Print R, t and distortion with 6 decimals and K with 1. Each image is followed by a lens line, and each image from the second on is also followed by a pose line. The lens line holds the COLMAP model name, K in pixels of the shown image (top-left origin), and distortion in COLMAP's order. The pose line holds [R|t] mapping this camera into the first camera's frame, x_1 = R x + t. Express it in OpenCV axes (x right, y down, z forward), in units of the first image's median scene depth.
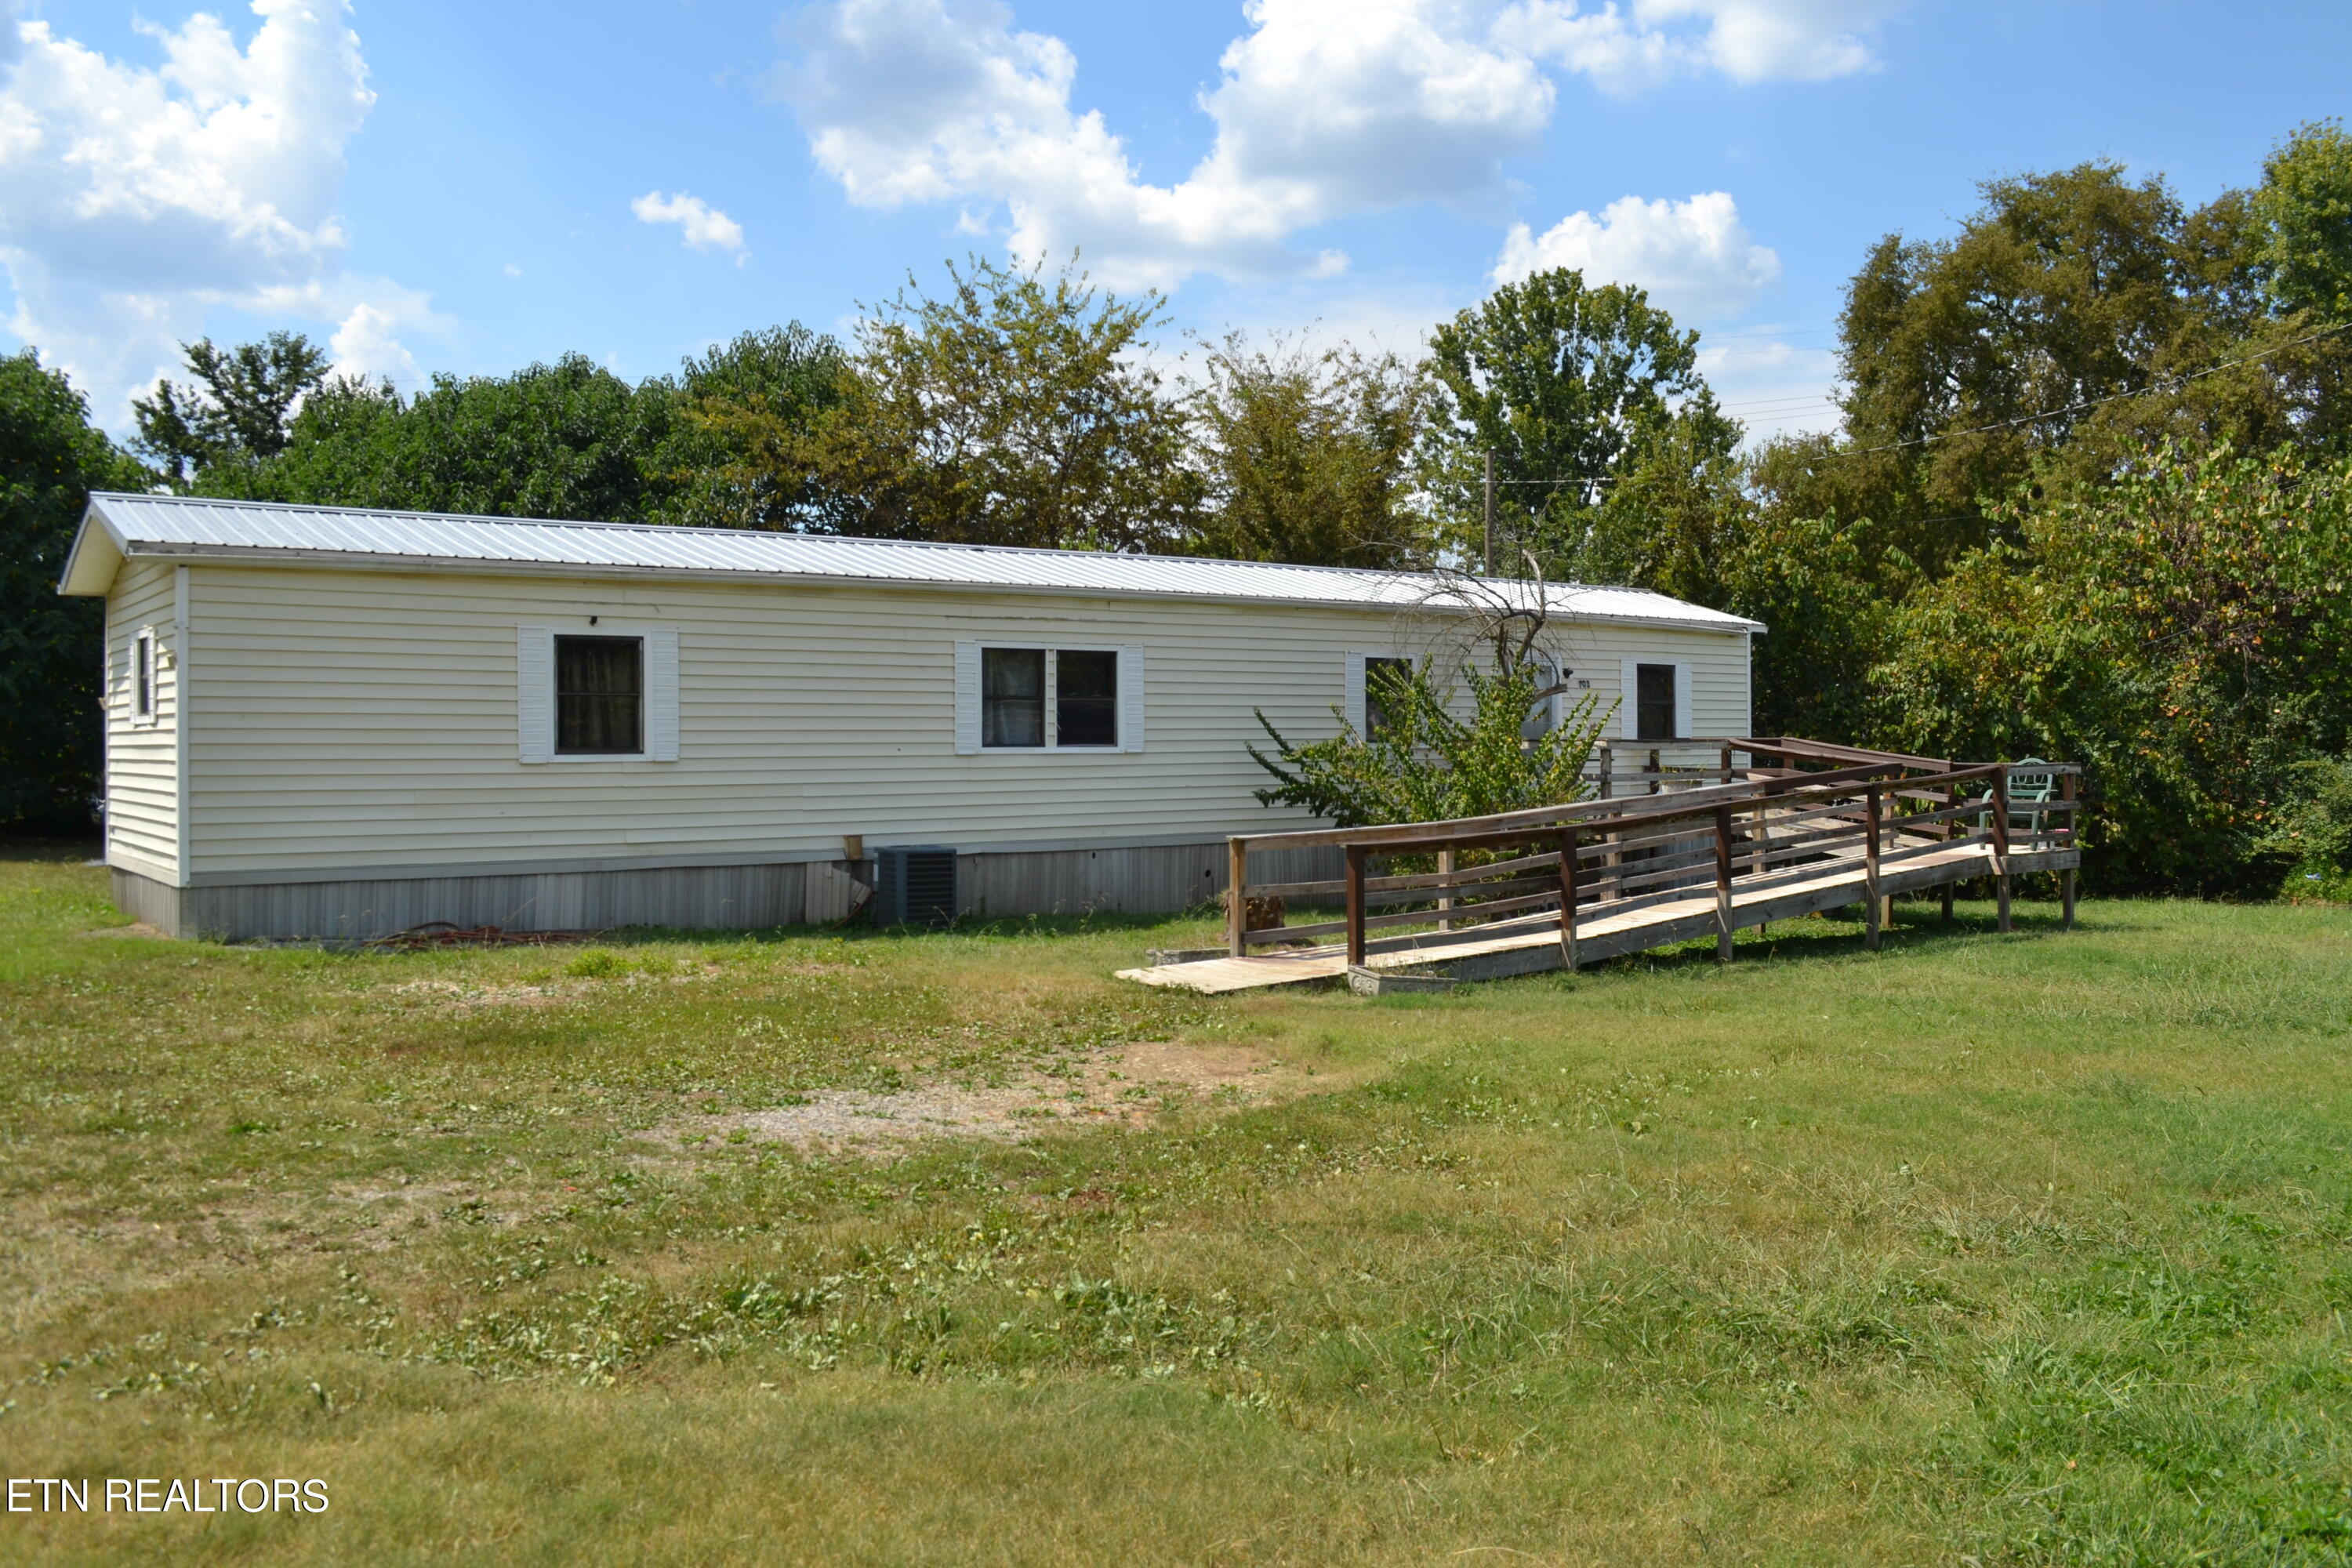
lens RADIAL K [[1926.9, 0, 1211.0], [0, 1926.9, 761.5], [0, 0, 1]] dist [-0.078335, 0.009949]
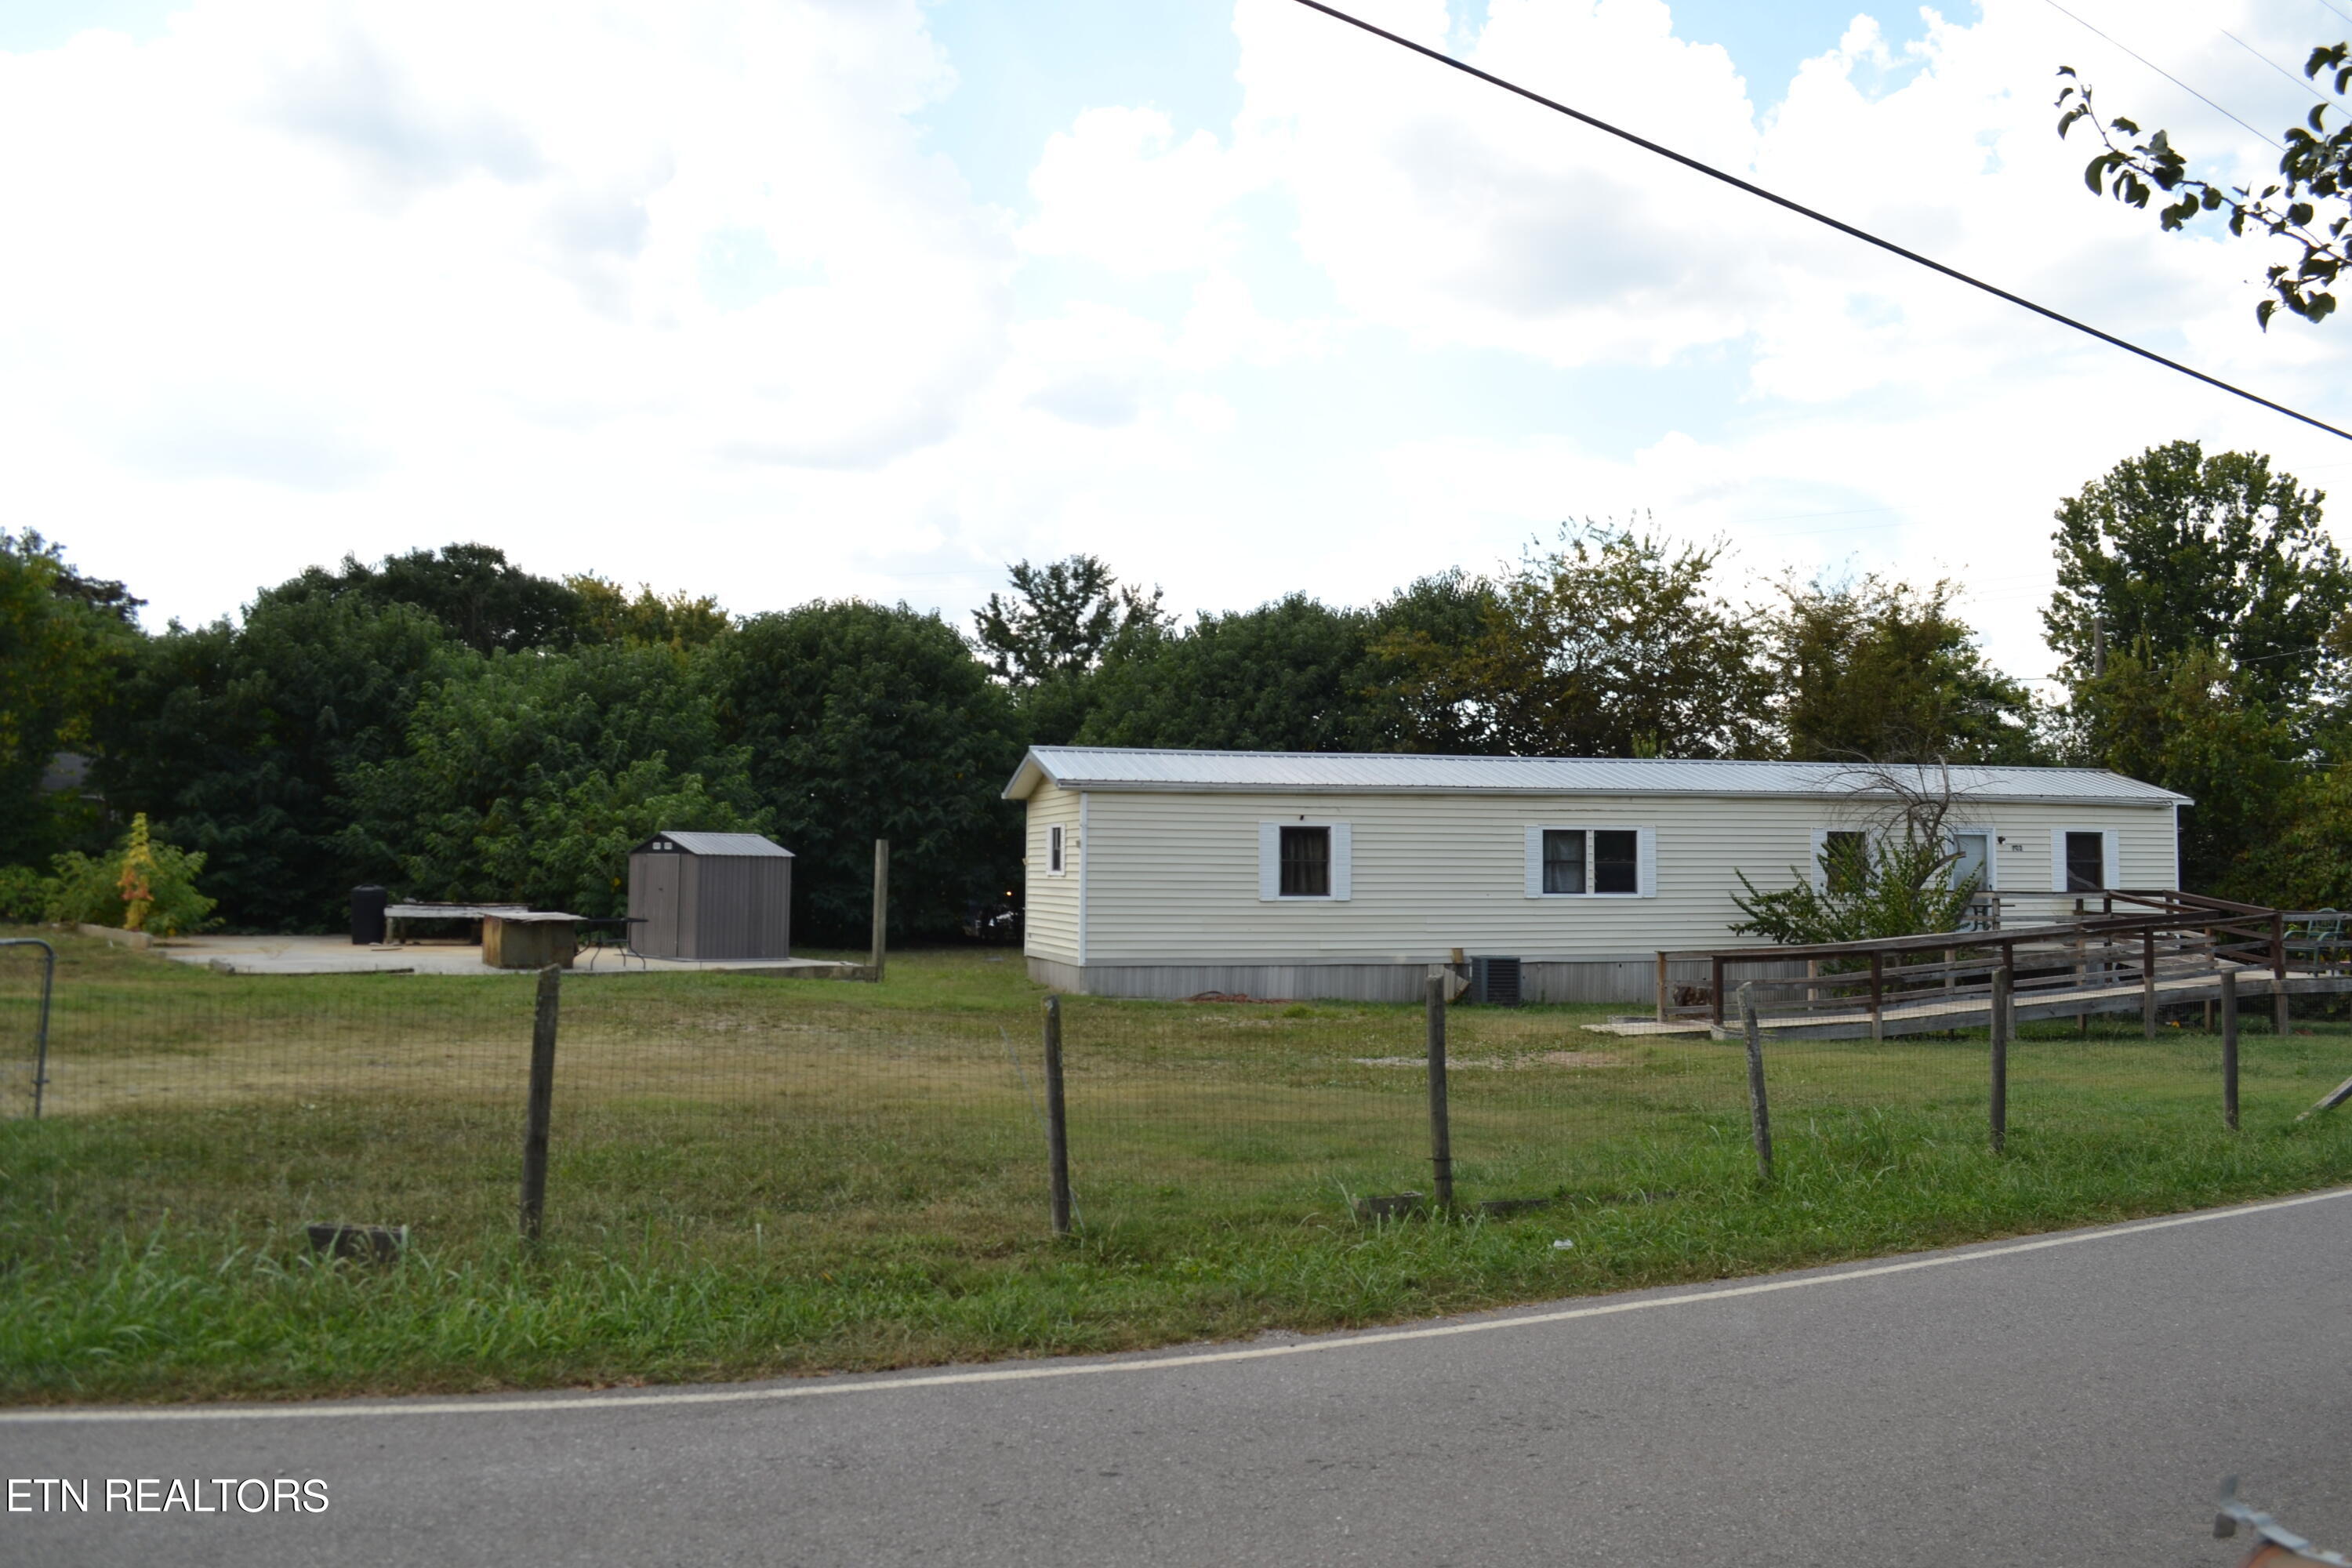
lens RADIAL K [[1926.9, 0, 1211.0], [0, 1926.9, 761.5], [0, 0, 1]] dist [-0.078335, 0.009949]
pose [[0.931861, -0.011597, -0.362631, 0.137515], [-0.013067, 0.997768, -0.065488, -0.006026], [0.362581, 0.065765, 0.929629, -0.385243]]
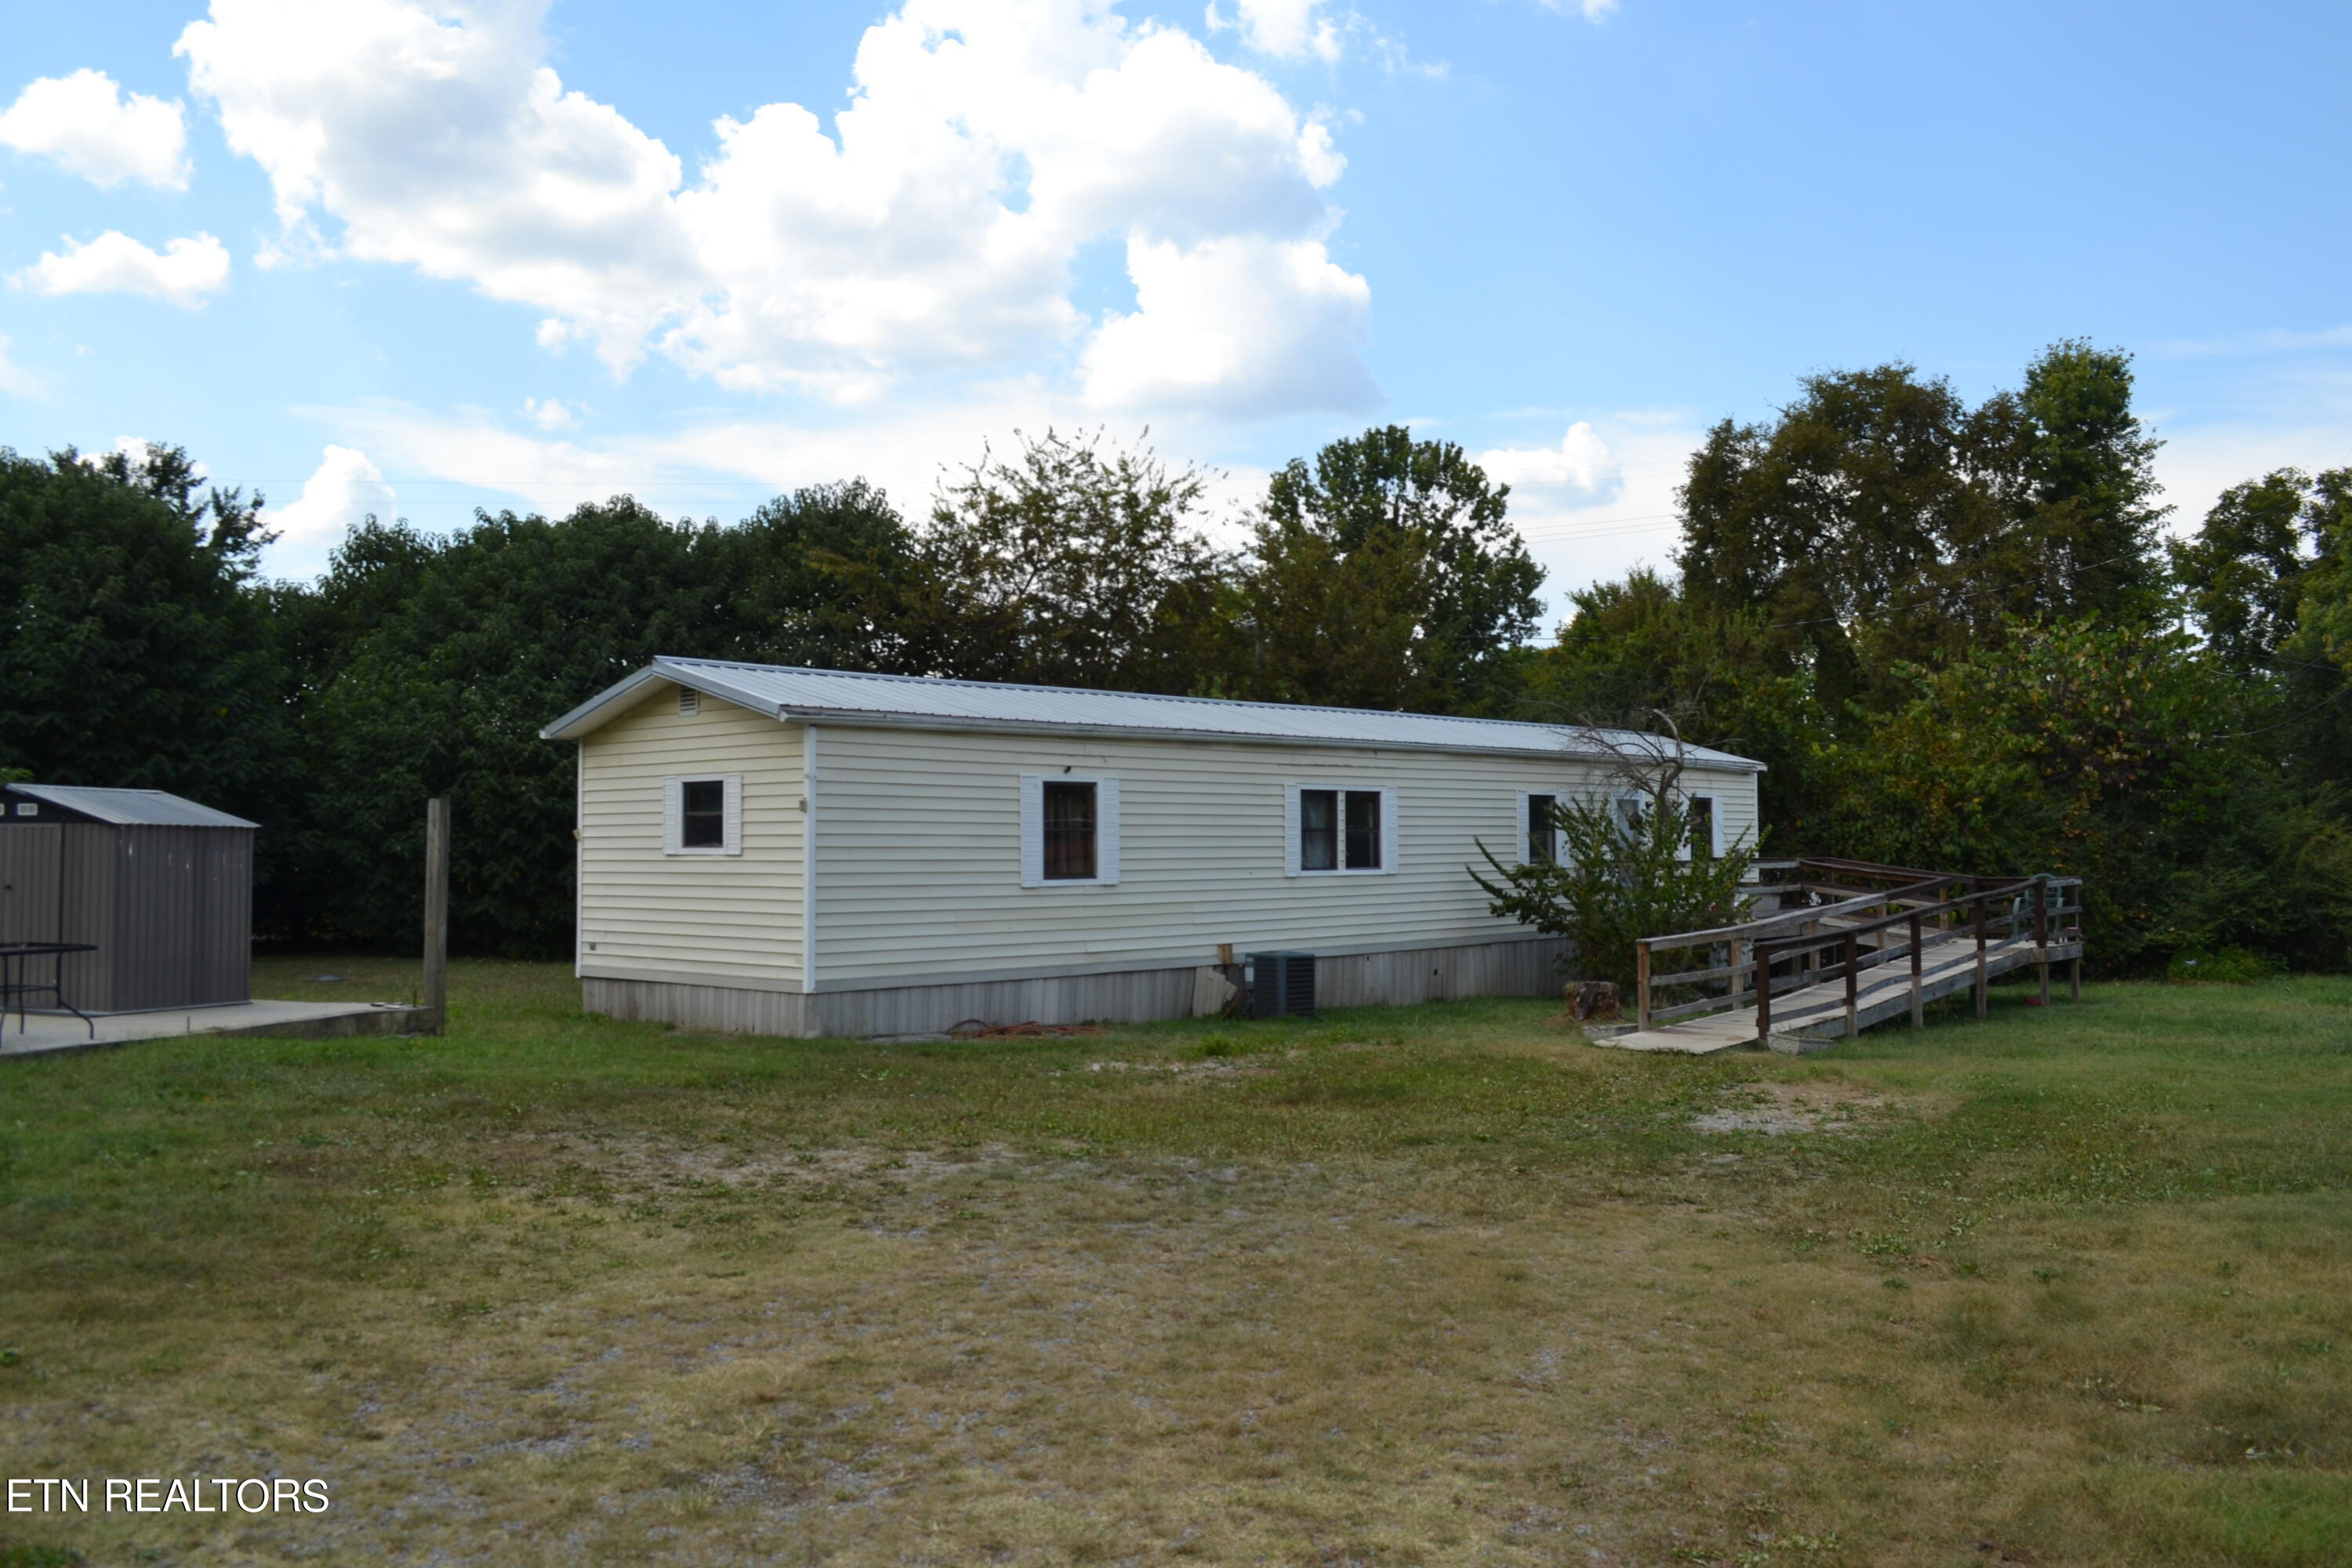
lens RADIAL K [[1926.9, 0, 1211.0], [0, 1926.9, 761.5], [0, 0, 1]] dist [-0.078335, 0.009949]
pose [[0.983256, 0.006092, 0.182126, -0.279204], [0.004245, 0.998404, -0.056314, -0.005634], [-0.182178, 0.056144, 0.981661, -0.136255]]
